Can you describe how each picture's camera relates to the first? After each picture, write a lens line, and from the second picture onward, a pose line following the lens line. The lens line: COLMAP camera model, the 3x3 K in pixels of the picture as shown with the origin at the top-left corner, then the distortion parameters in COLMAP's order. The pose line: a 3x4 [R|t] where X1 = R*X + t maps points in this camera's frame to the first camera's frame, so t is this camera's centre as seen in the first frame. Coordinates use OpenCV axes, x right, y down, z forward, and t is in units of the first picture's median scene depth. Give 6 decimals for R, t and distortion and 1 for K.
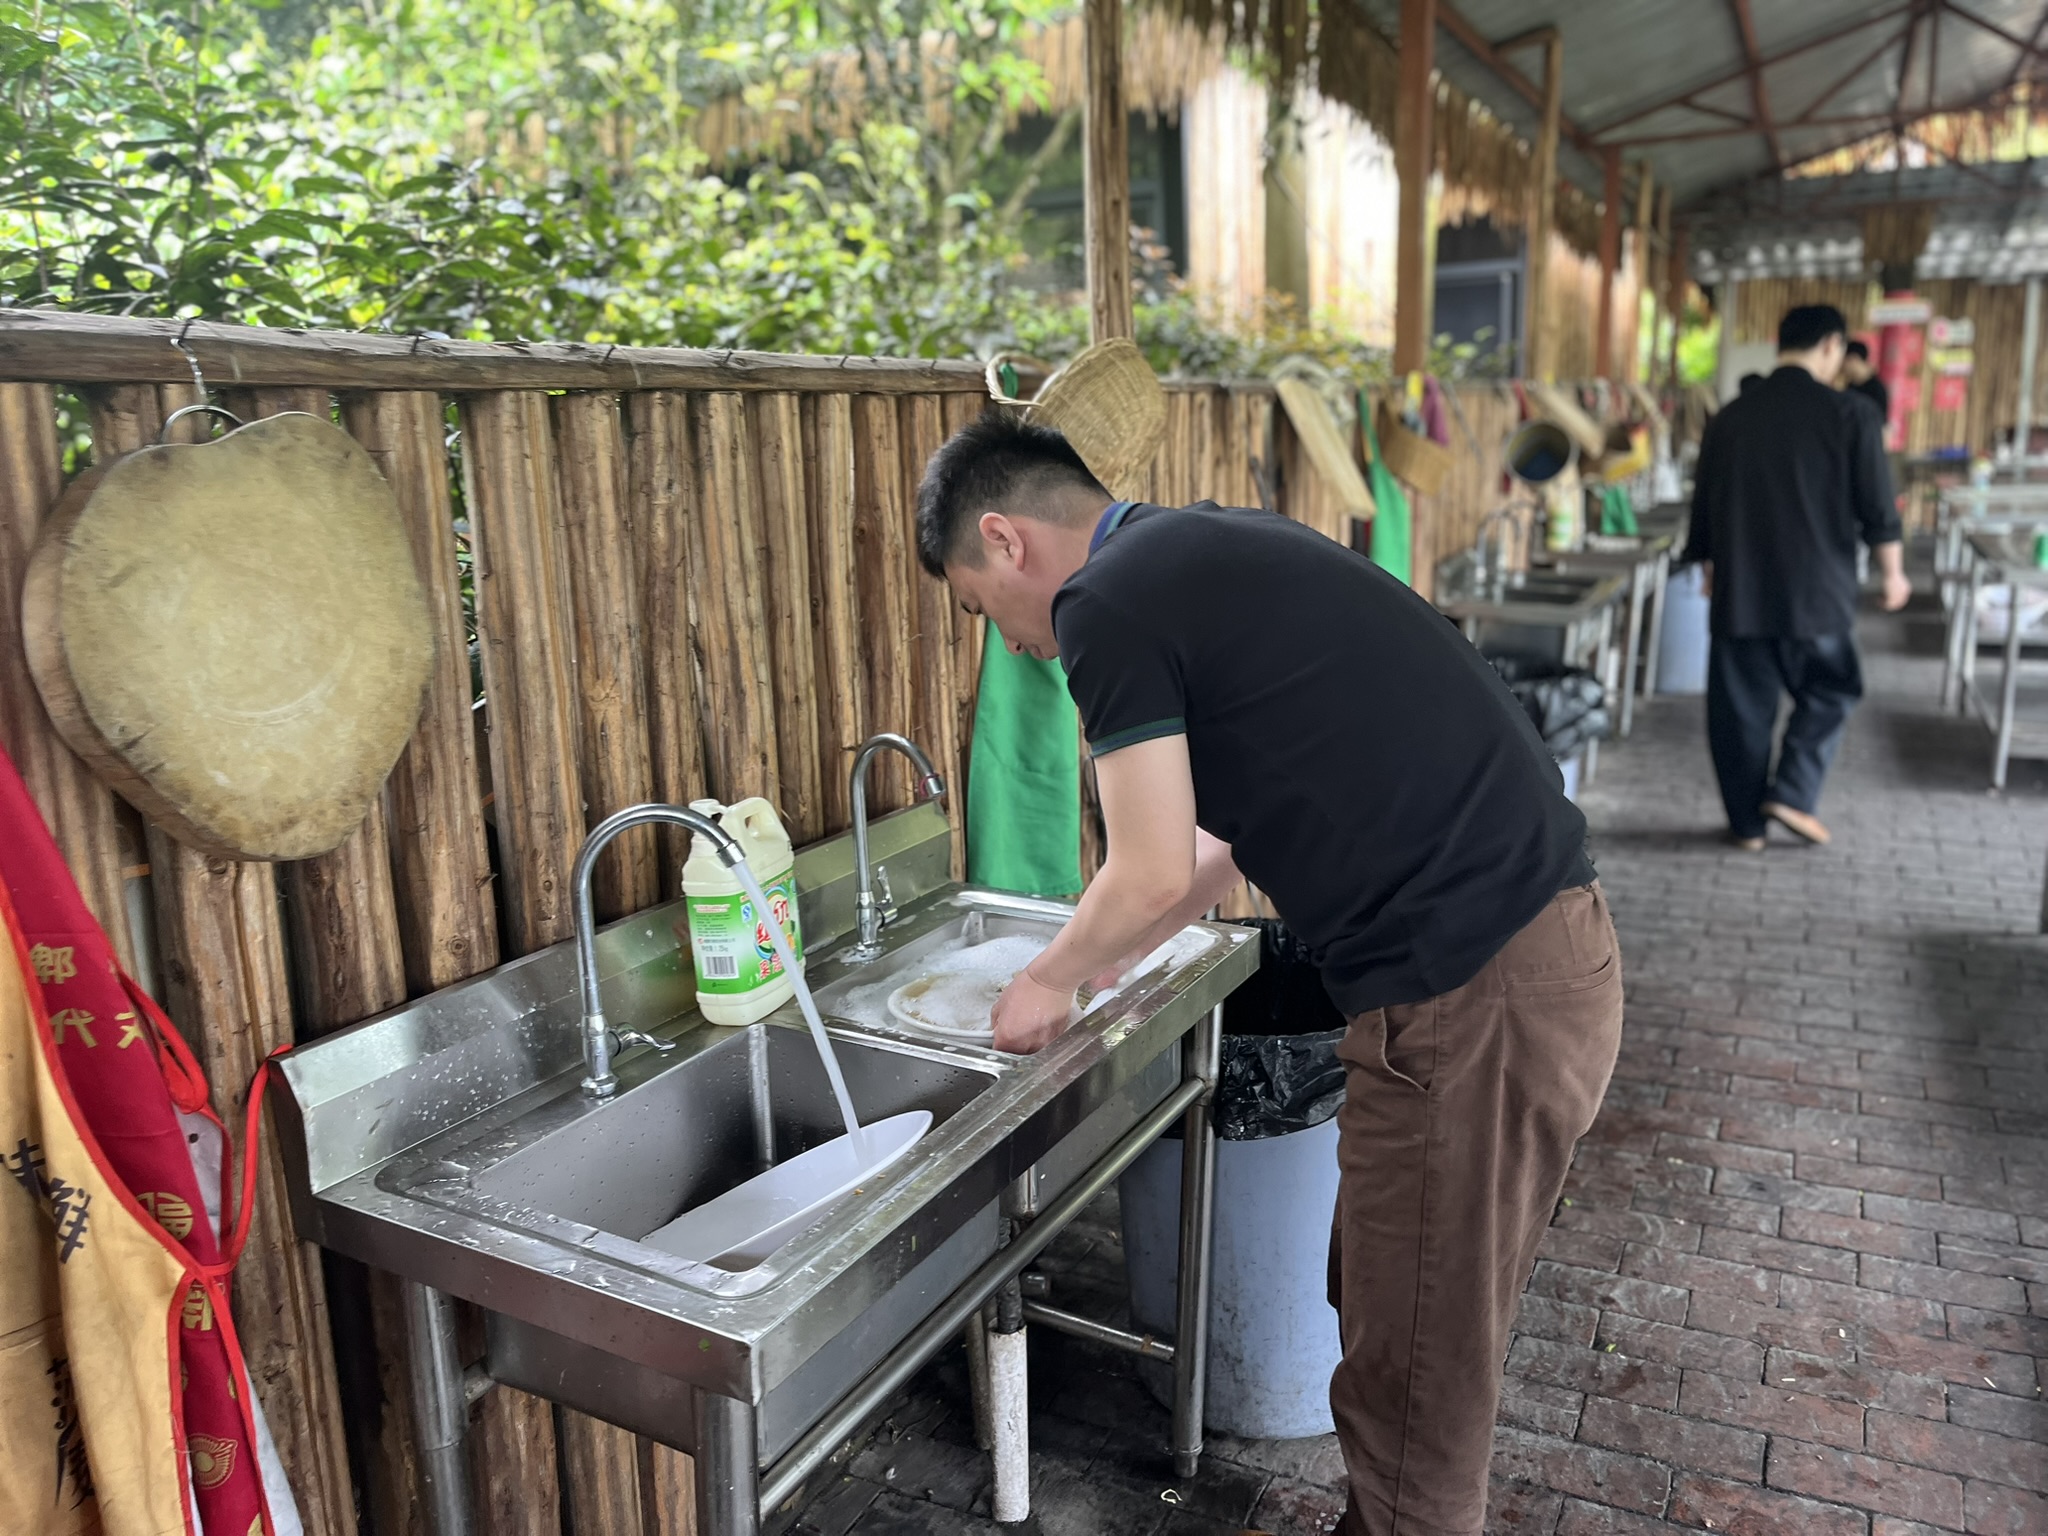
lens RADIAL K [[1518.8, 0, 1071.9], [0, 1518.8, 755.2], [0, 0, 1]] dist [0.069906, -0.098692]
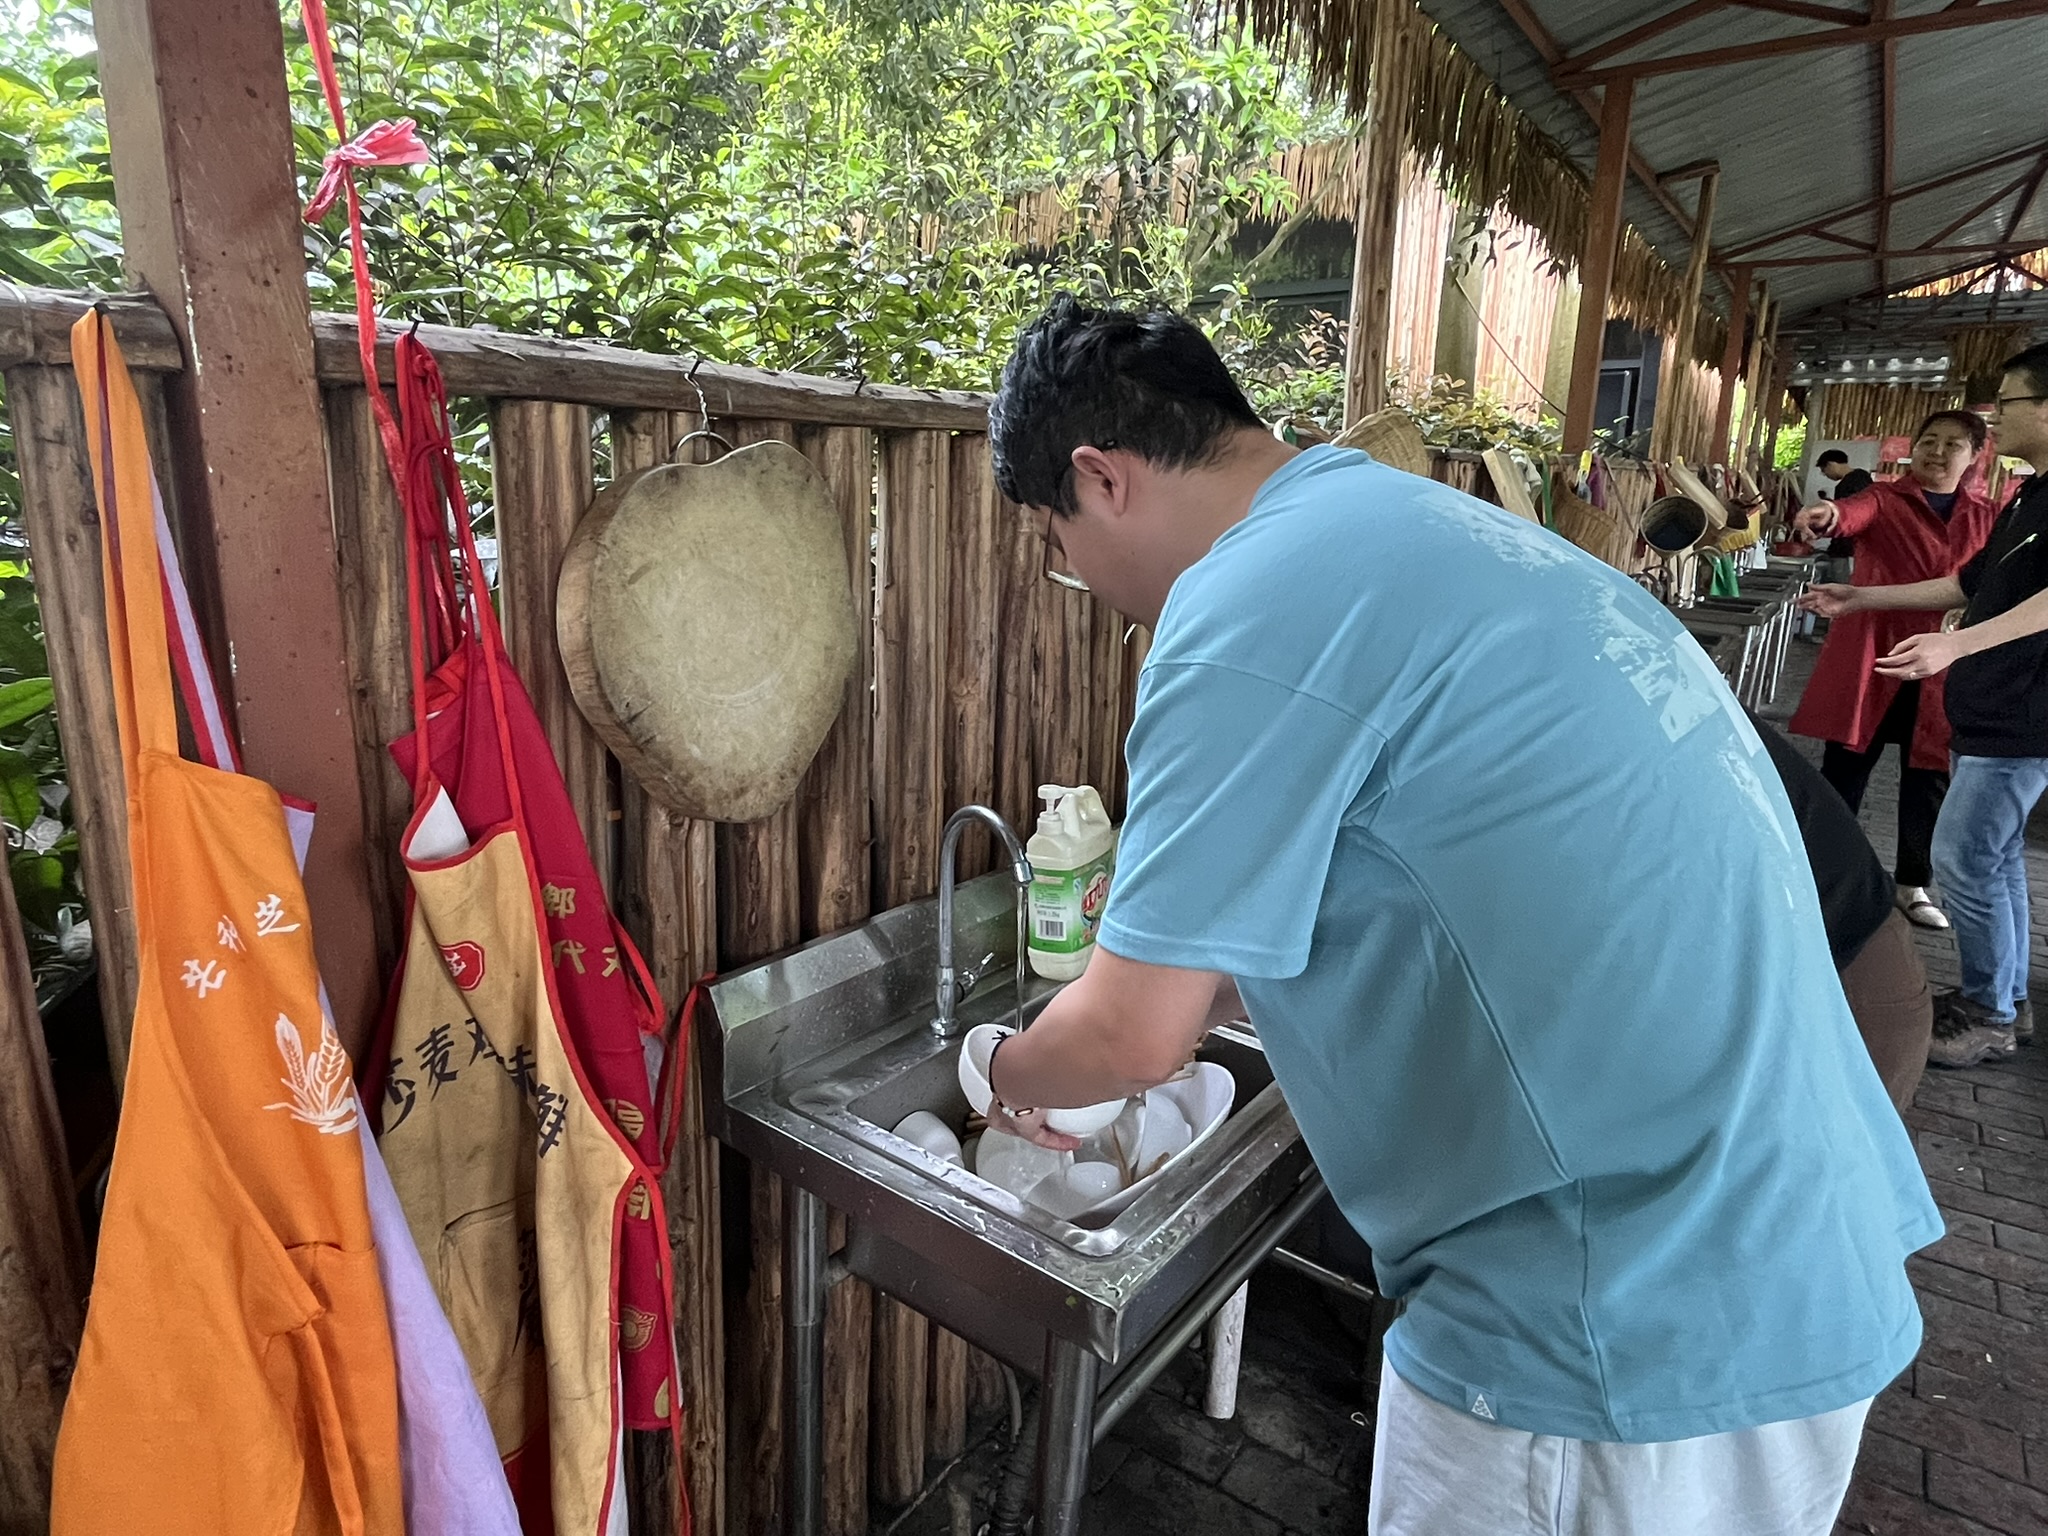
lens RADIAL K [[1195.9, 0, 1022.4], [0, 1195.9, 733.9], [0, 0, 1]] dist [-0.003623, -0.001482]
pose [[0.985606, 0.086784, -0.145084, -0.134884], [-0.086019, 0.996227, 0.011549, -0.022661], [0.145539, 0.001097, 0.989352, 0.103789]]
